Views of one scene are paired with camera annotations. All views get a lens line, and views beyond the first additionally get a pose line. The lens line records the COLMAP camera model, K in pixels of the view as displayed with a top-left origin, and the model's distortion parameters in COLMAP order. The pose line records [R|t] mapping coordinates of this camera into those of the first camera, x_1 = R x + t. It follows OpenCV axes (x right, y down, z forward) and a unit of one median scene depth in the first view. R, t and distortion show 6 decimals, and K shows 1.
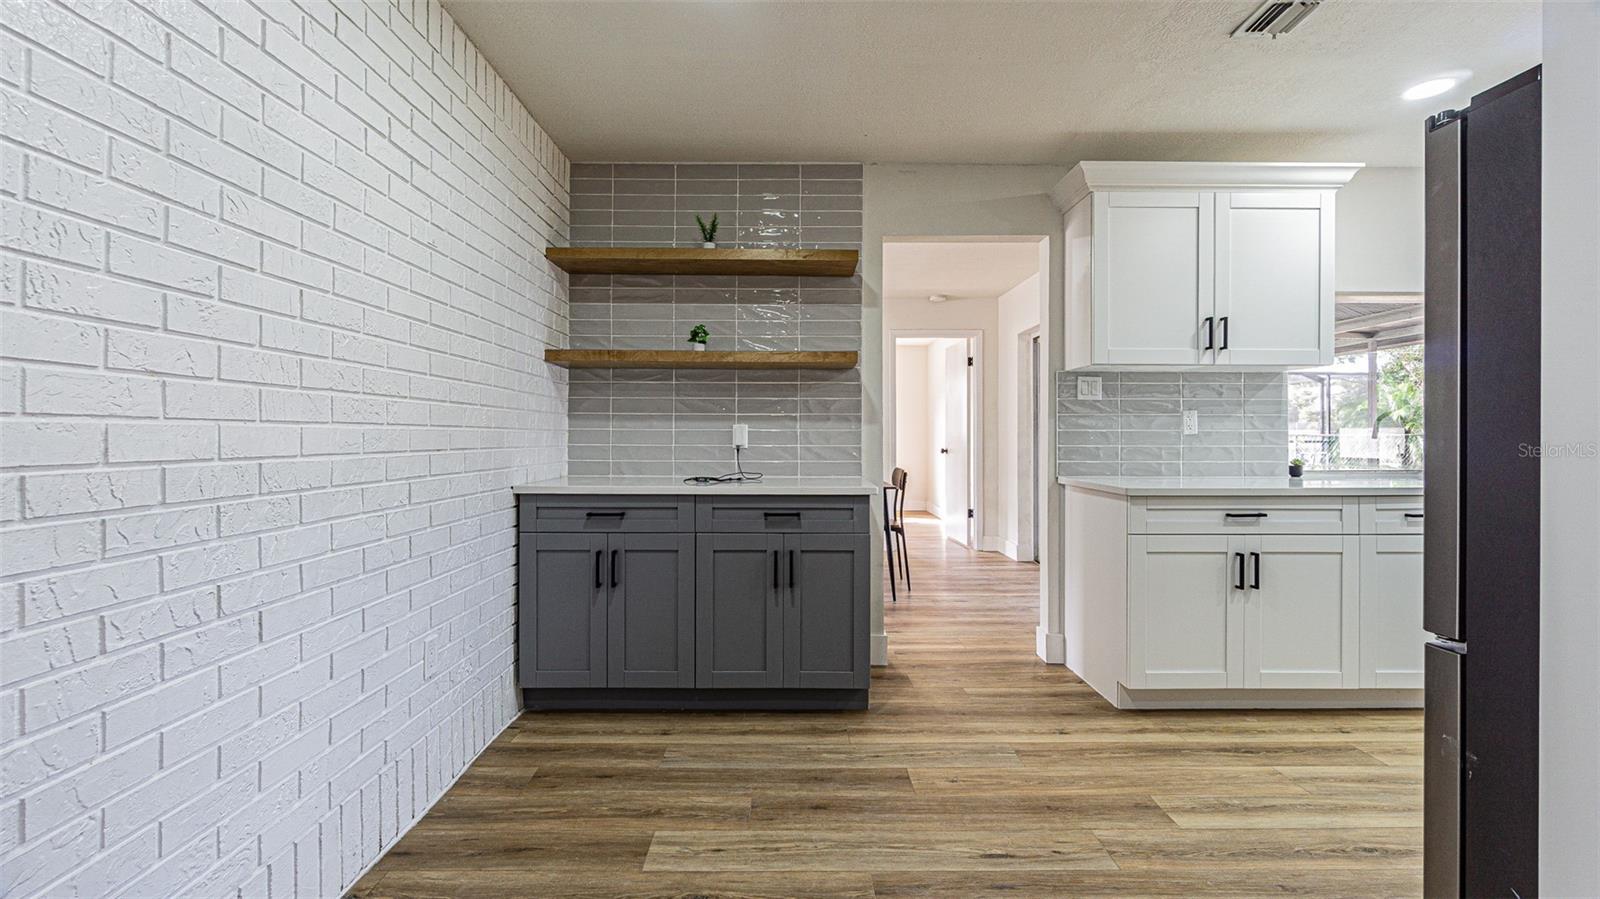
lens RADIAL K [[684.8, 0, 796.9], [0, 684.8, 430.9], [0, 0, 1]] dist [-0.008516, 0.000193]
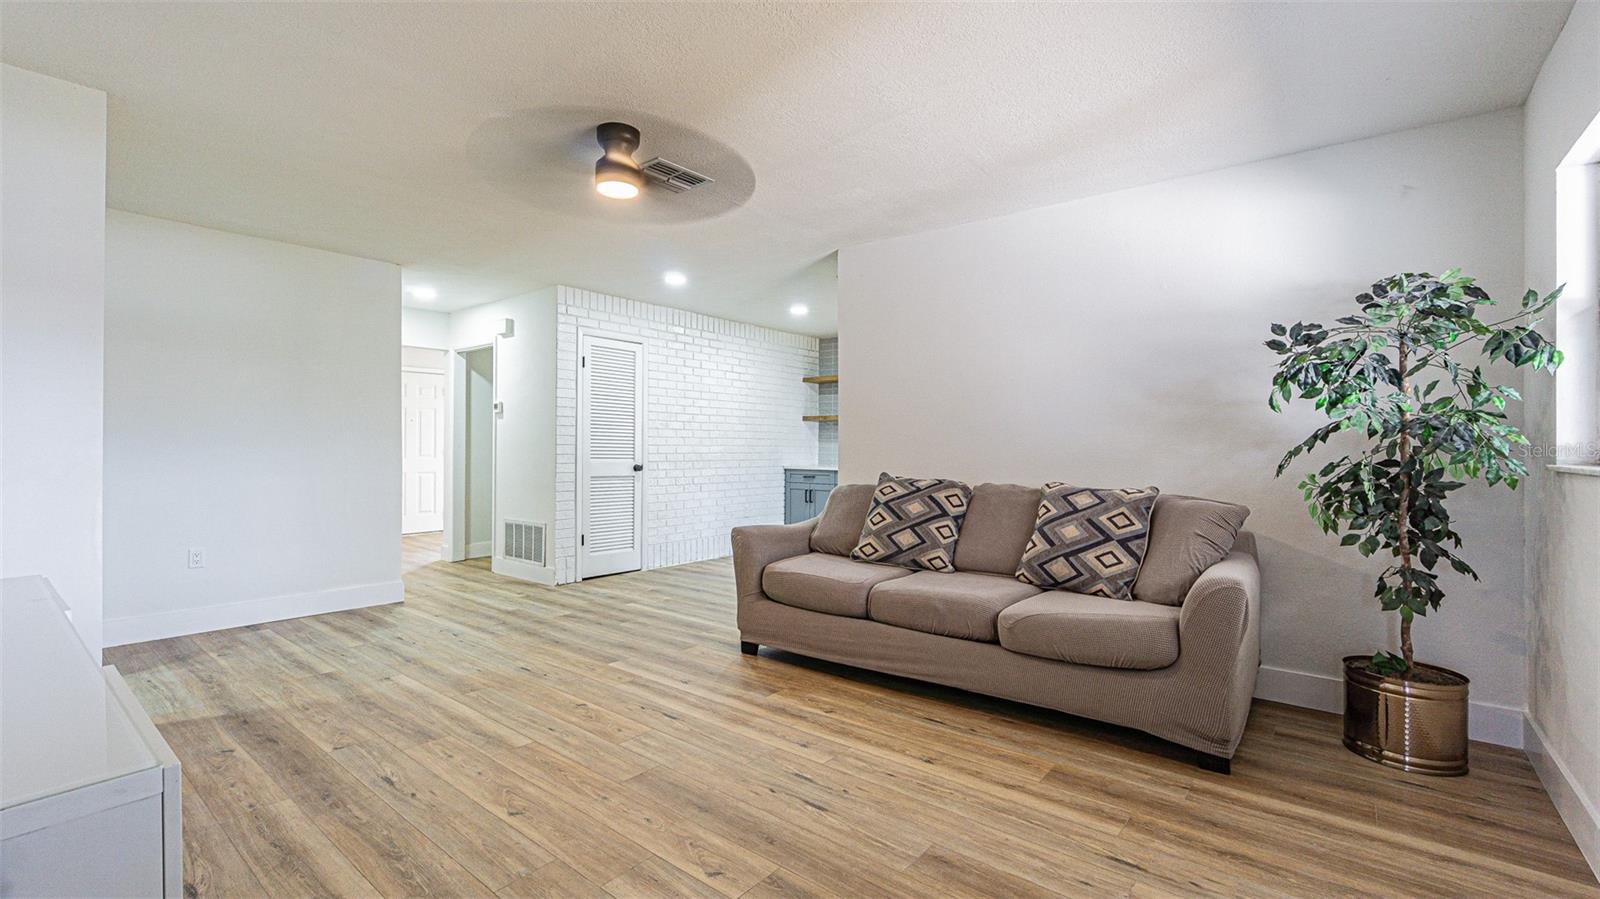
lens RADIAL K [[684.8, 0, 796.3], [0, 684.8, 445.7], [0, 0, 1]] dist [-0.008516, 0.000193]
pose [[0.765875, -0.001624, -0.642987, 1.226406], [0.003895, 0.999990, 0.002113, -0.009591], [0.642978, -0.004122, 0.765874, -0.980663]]
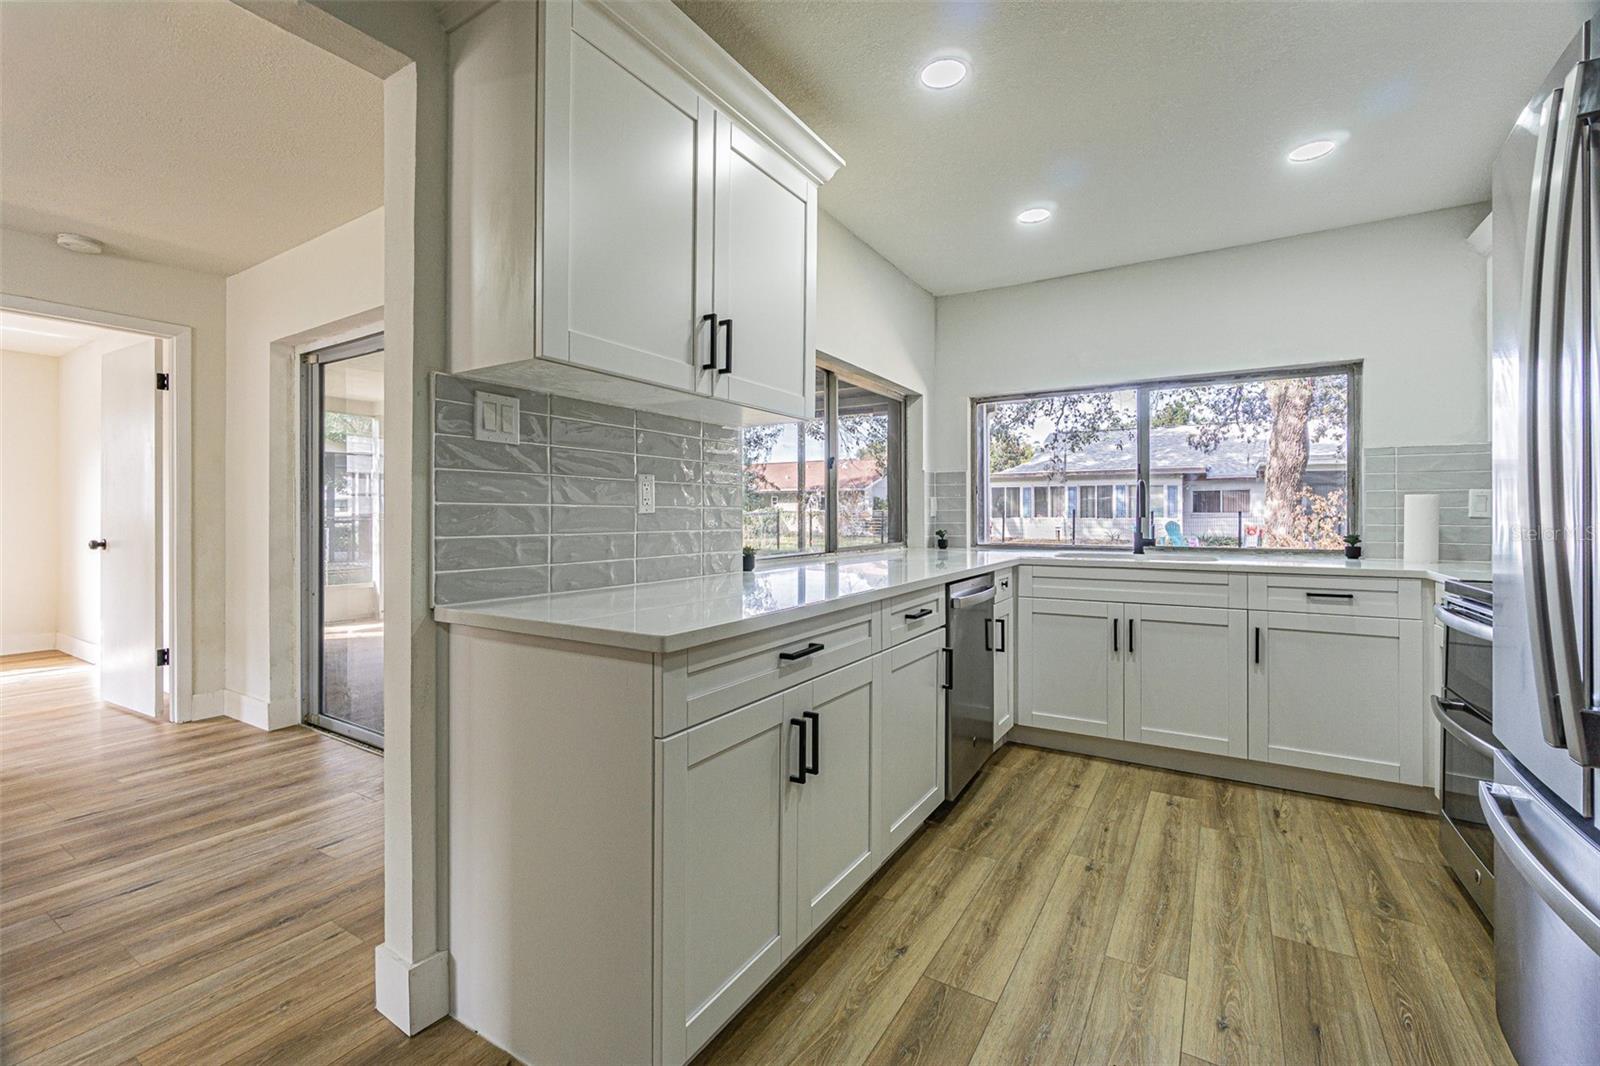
lens RADIAL K [[690.0, 0, 791.2], [0, 690.0, 513.9], [0, 0, 1]] dist [-0.003835, 0.001335]
pose [[0.543677, -0.001281, 0.839294, 0.129537], [-0.002421, 0.999992, 0.003095, 0.003345], [-0.839291, -0.003714, 0.543669, 0.559861]]
